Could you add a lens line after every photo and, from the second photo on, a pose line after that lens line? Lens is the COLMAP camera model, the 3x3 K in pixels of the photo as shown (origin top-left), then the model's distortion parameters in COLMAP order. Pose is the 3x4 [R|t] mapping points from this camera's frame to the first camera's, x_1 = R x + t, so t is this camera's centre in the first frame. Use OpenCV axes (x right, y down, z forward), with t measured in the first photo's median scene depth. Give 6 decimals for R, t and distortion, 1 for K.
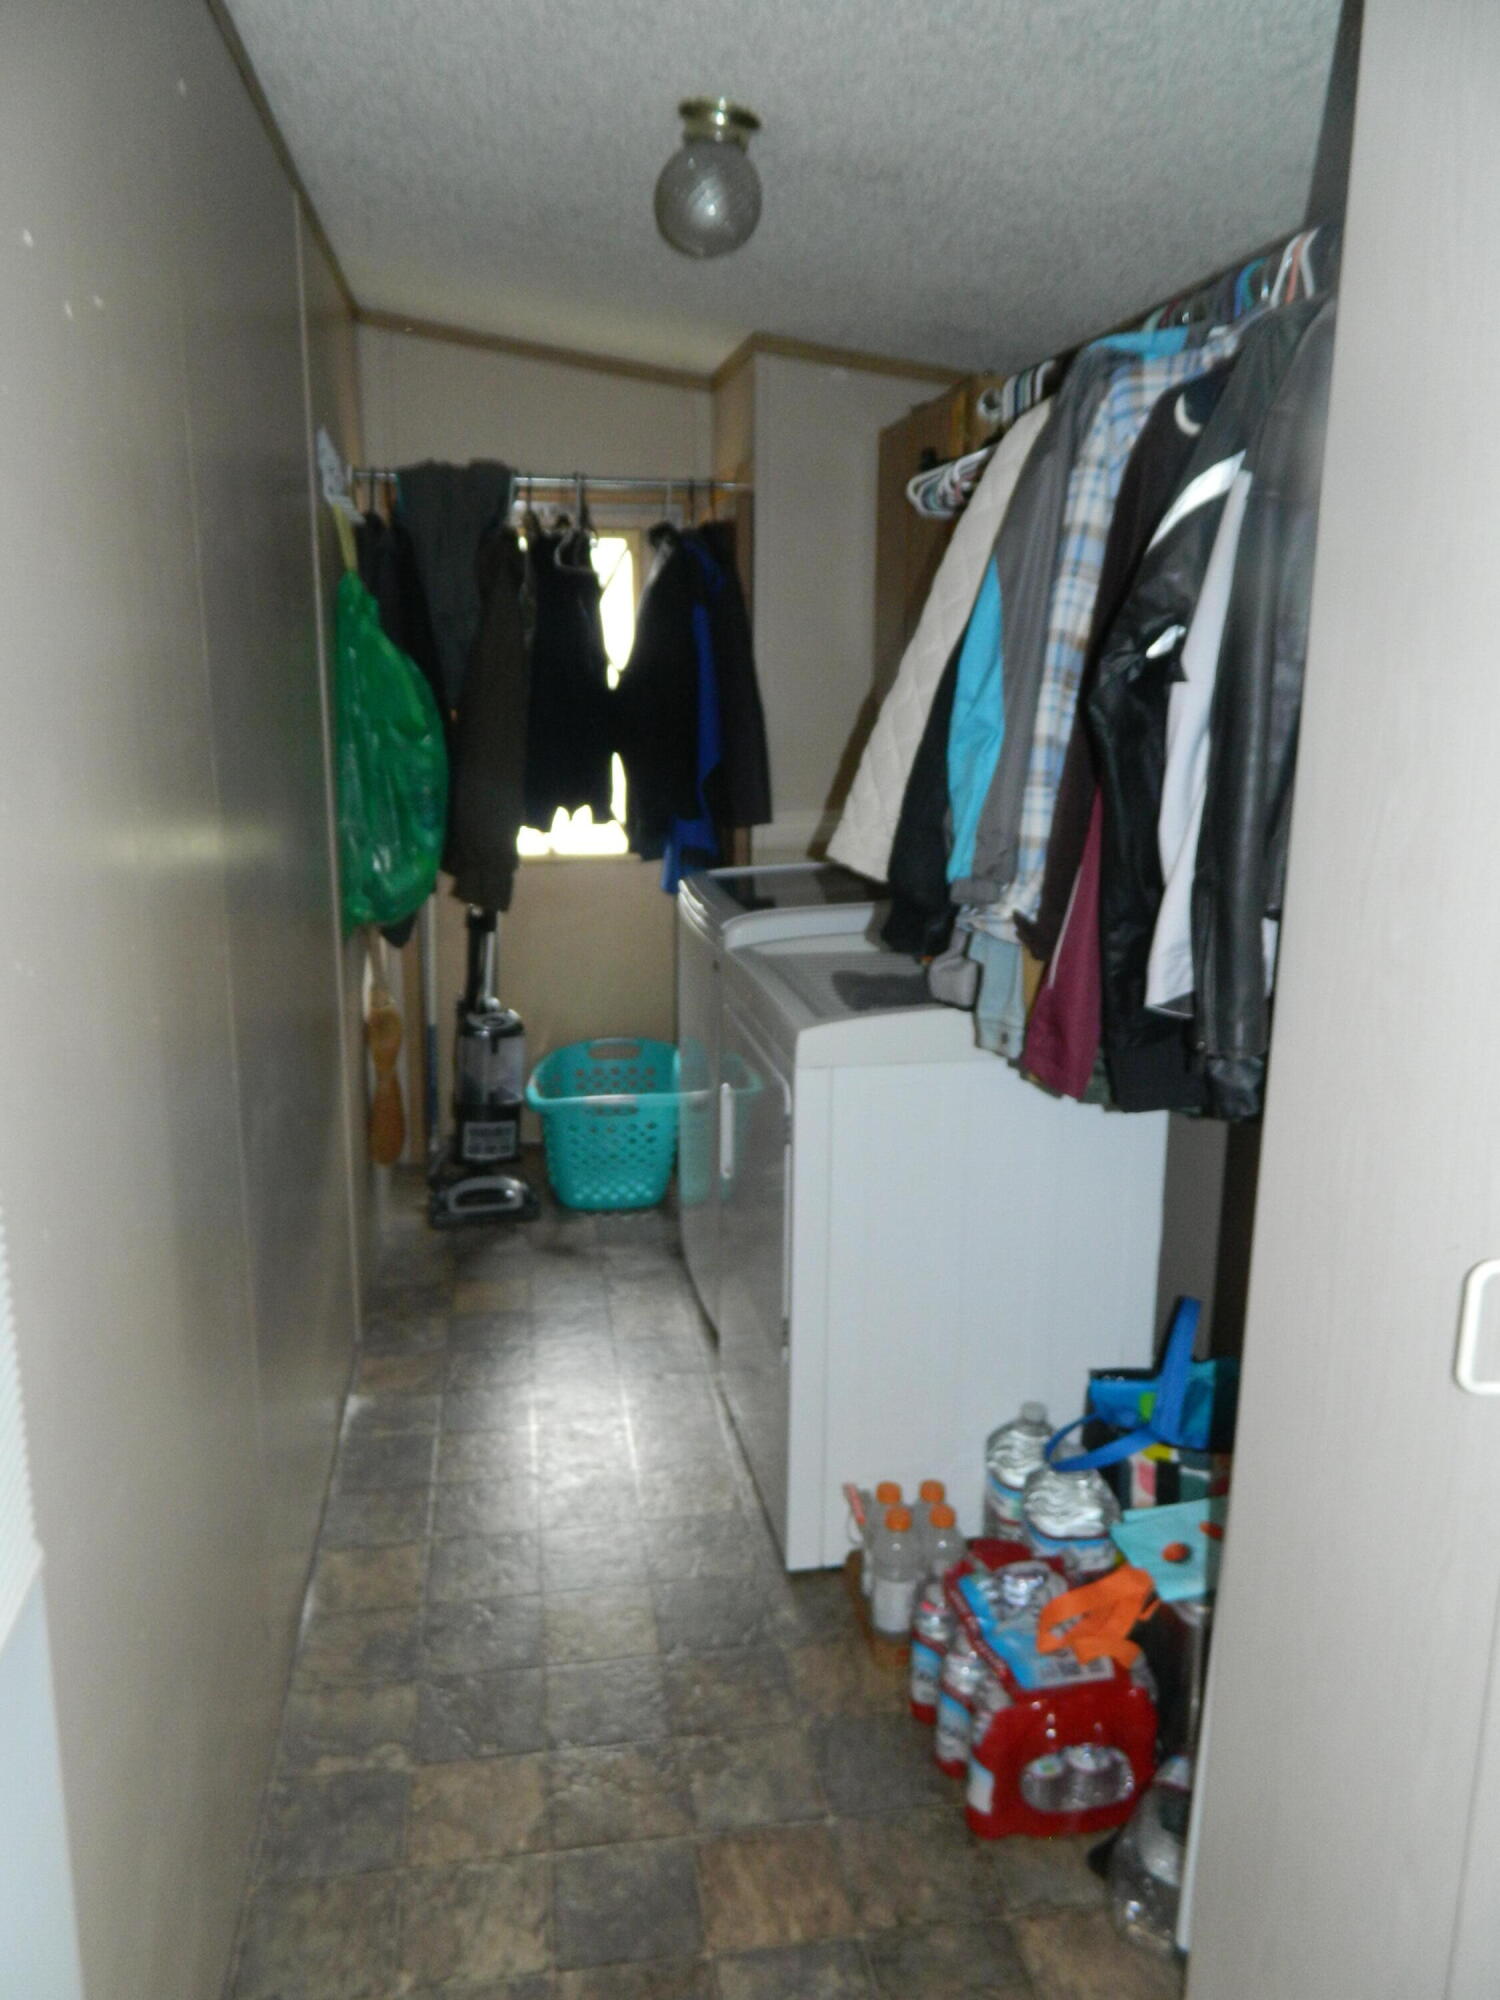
lens RADIAL K [[1513.9, 0, 750.3], [0, 1513.9, 997.9], [0, 0, 1]] dist [-0.001777, -0.000389]
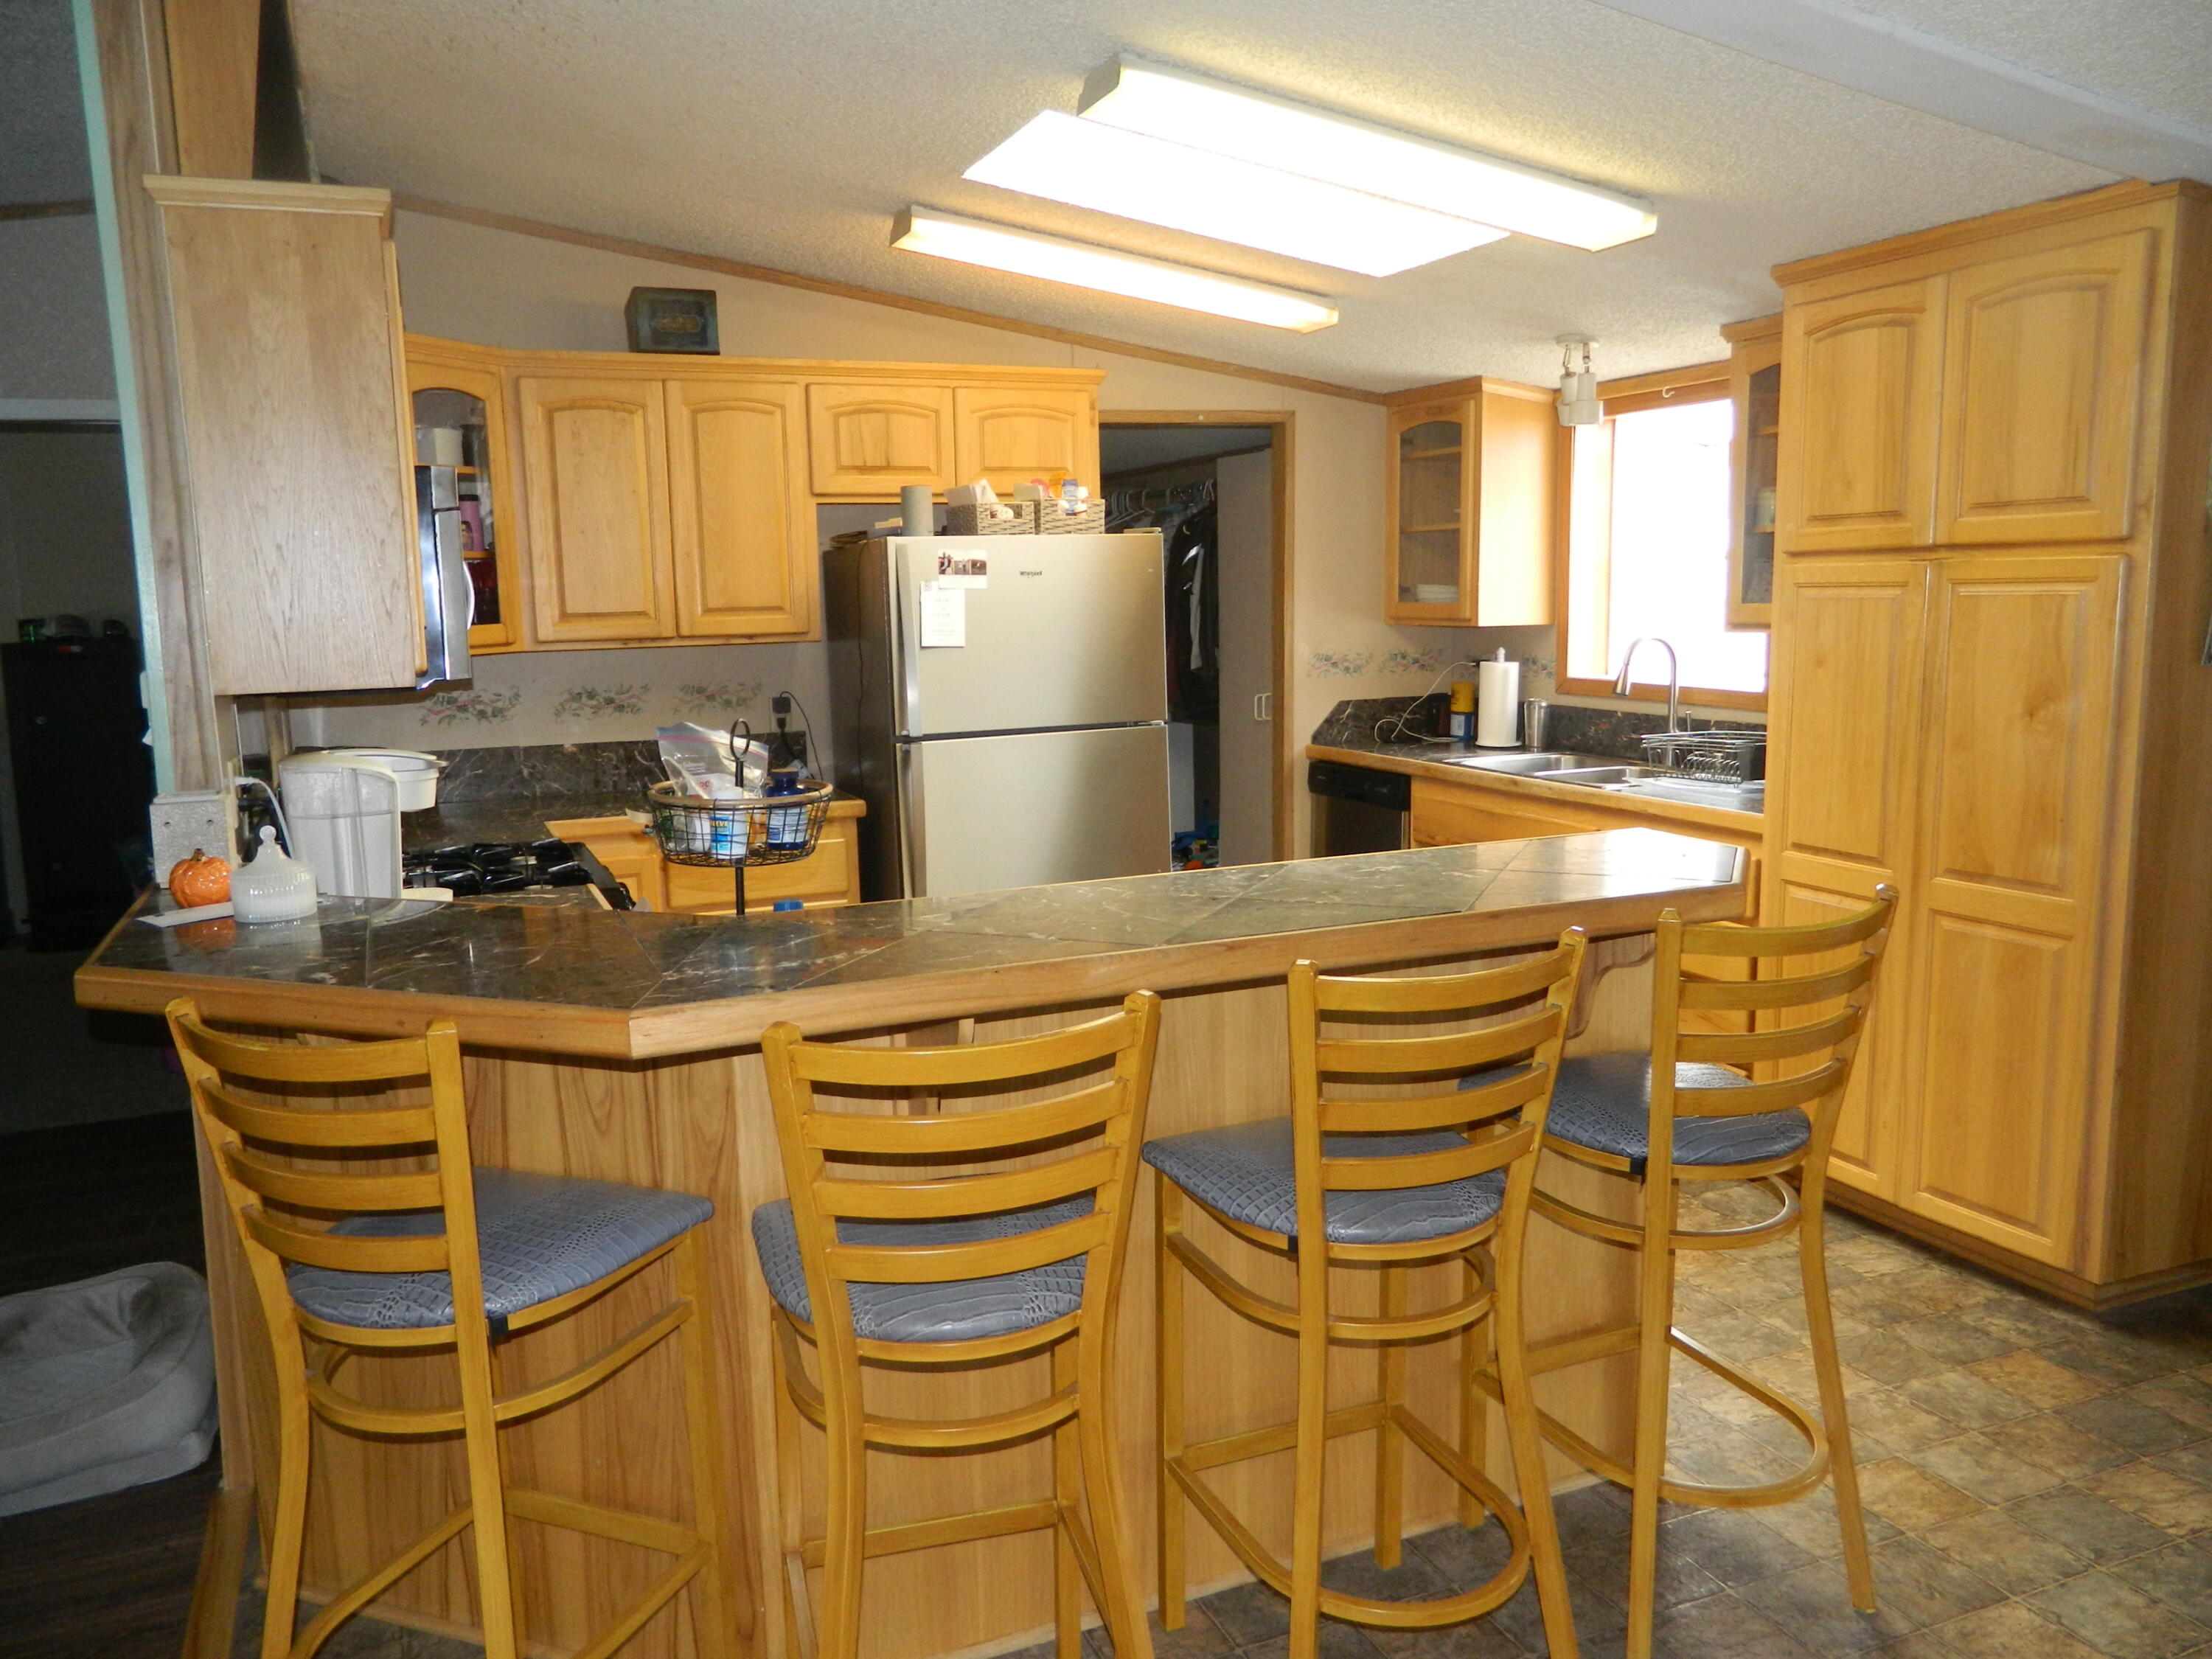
lens RADIAL K [[1674.4, 0, 1106.0], [0, 1674.4, 833.4], [0, 0, 1]] dist [-0.001777, -0.000389]
pose [[0.960886, -0.058399, 0.270716, -1.272158], [0.078482, 0.994862, -0.063954, 0.747587], [-0.265590, 0.082699, 0.960532, -3.432577]]
